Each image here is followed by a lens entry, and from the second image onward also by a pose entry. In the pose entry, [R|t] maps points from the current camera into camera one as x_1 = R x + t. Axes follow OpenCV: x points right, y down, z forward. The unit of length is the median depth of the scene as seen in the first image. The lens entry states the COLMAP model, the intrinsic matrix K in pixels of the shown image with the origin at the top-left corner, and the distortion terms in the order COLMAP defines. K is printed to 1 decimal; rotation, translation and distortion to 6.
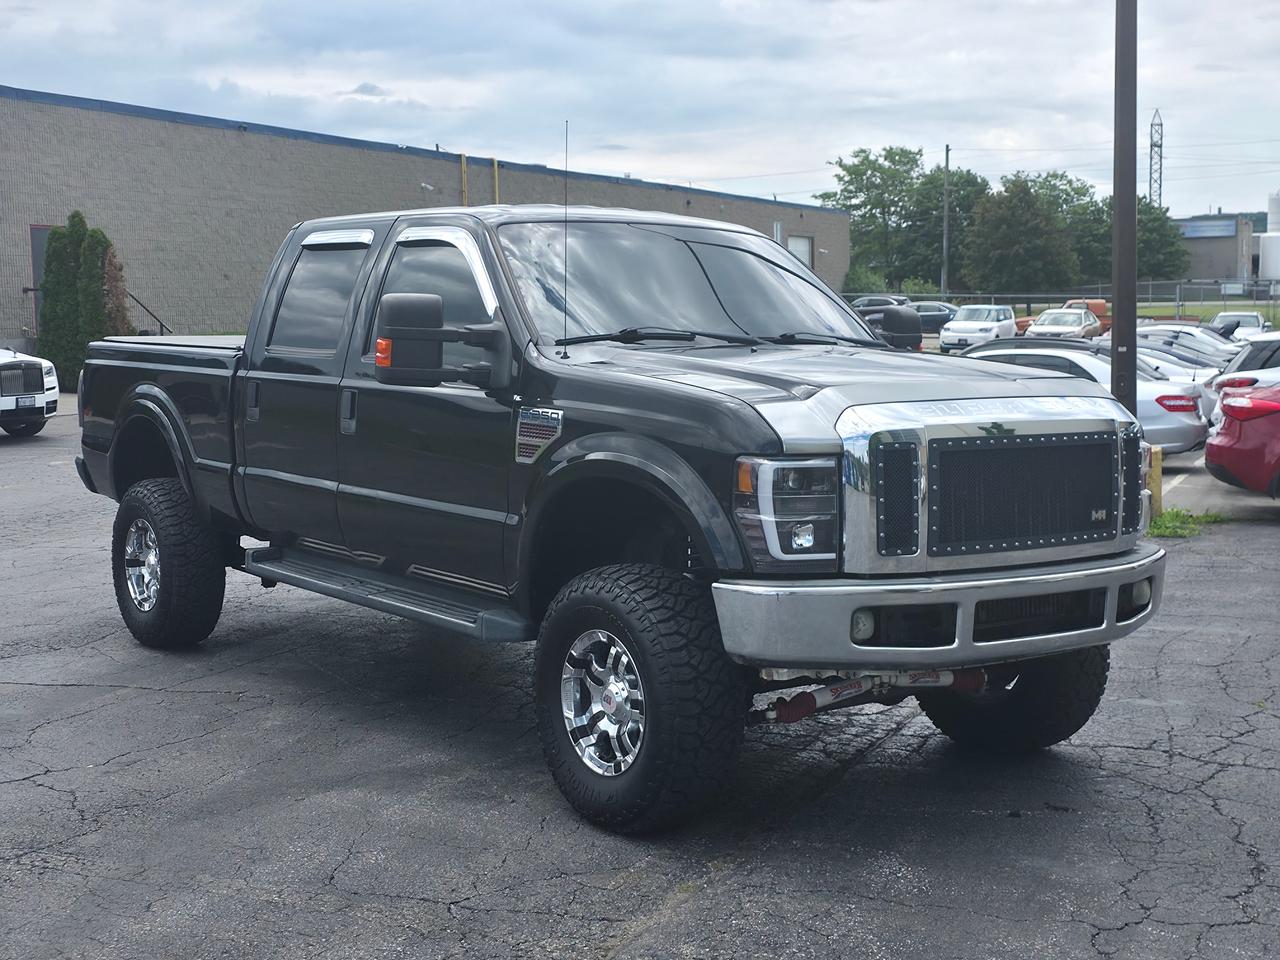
lens RADIAL K [[1684.6, 0, 630.6], [0, 1684.6, 478.8], [0, 0, 1]] dist [0.167773, -0.443991]
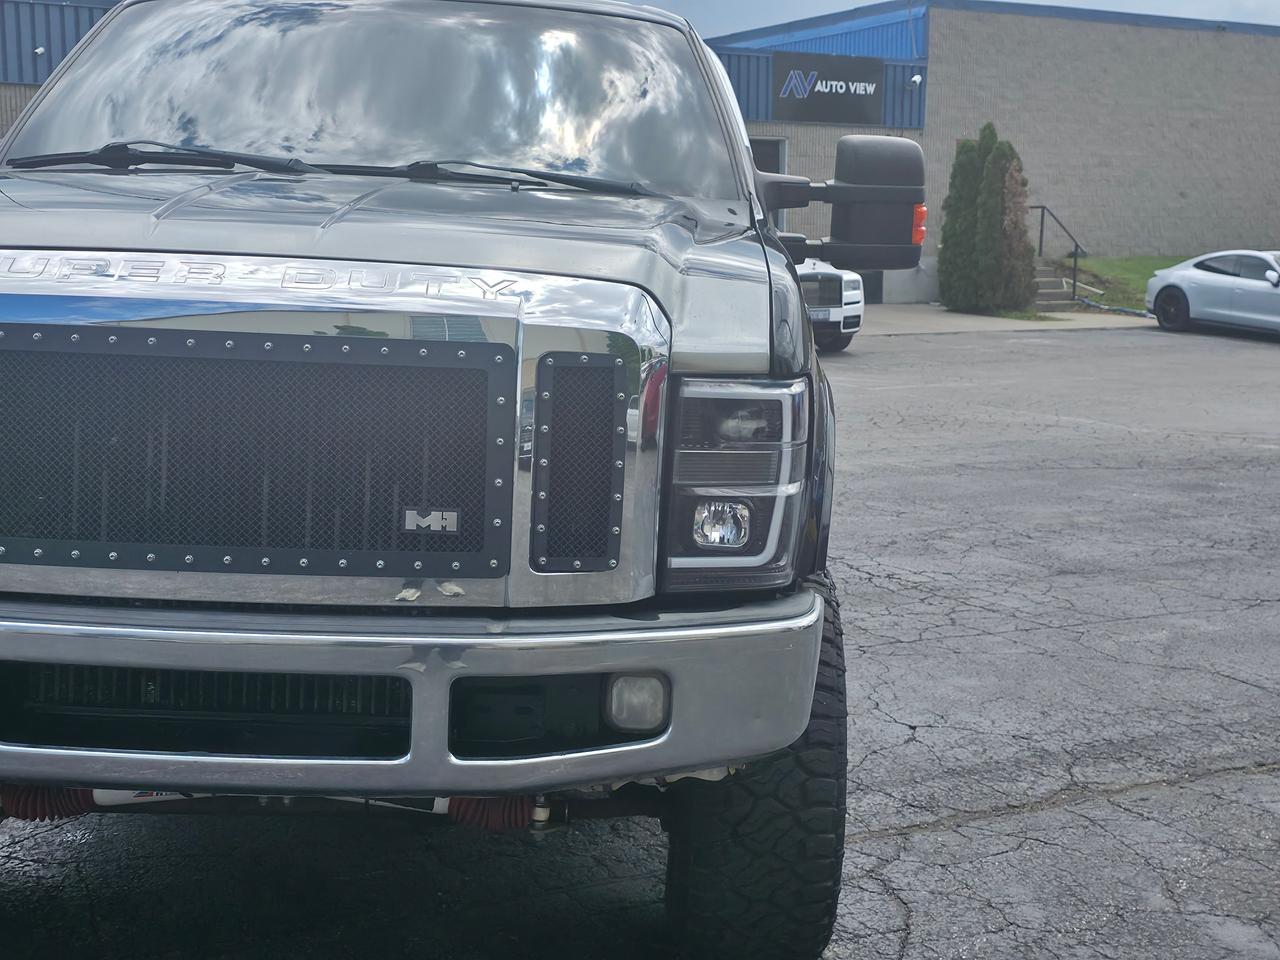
lens RADIAL K [[1684.6, 0, 630.6], [0, 1684.6, 478.8], [0, 0, 1]] dist [0.167773, -0.443991]
pose [[0.799137, 0.103767, -0.592125, 0.472690], [-0.081057, 0.994594, 0.064902, -0.019566], [0.595659, -0.003870, 0.803228, 0.530890]]
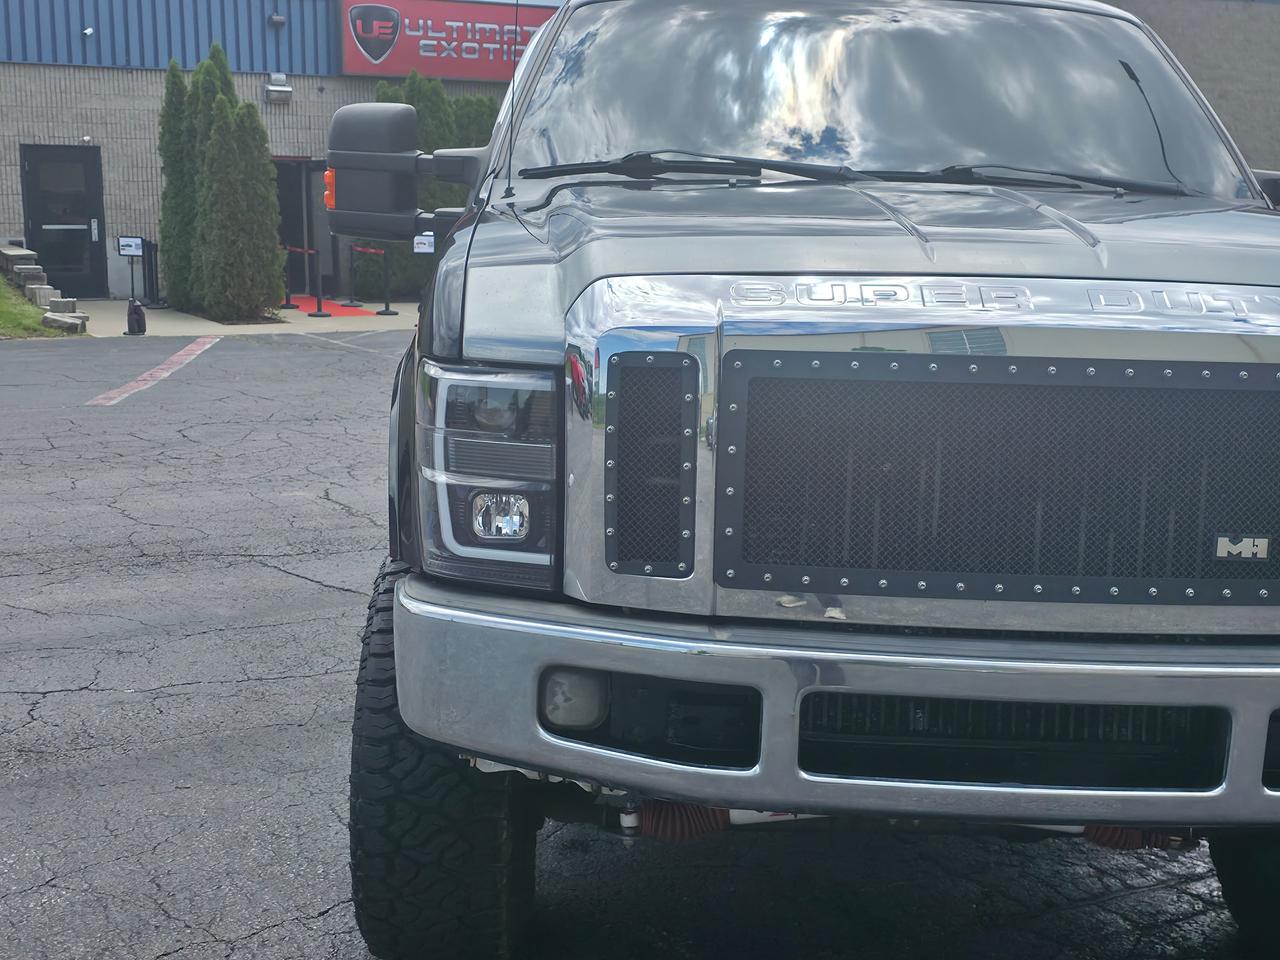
lens RADIAL K [[1684.6, 0, 630.6], [0, 1684.6, 478.8], [0, 0, 1]] dist [0.167773, -0.443991]
pose [[0.806740, 0.104774, -0.581543, 0.325446], [-0.072047, 0.994253, 0.079184, -0.016999], [0.586497, -0.021982, 0.809653, 0.430113]]
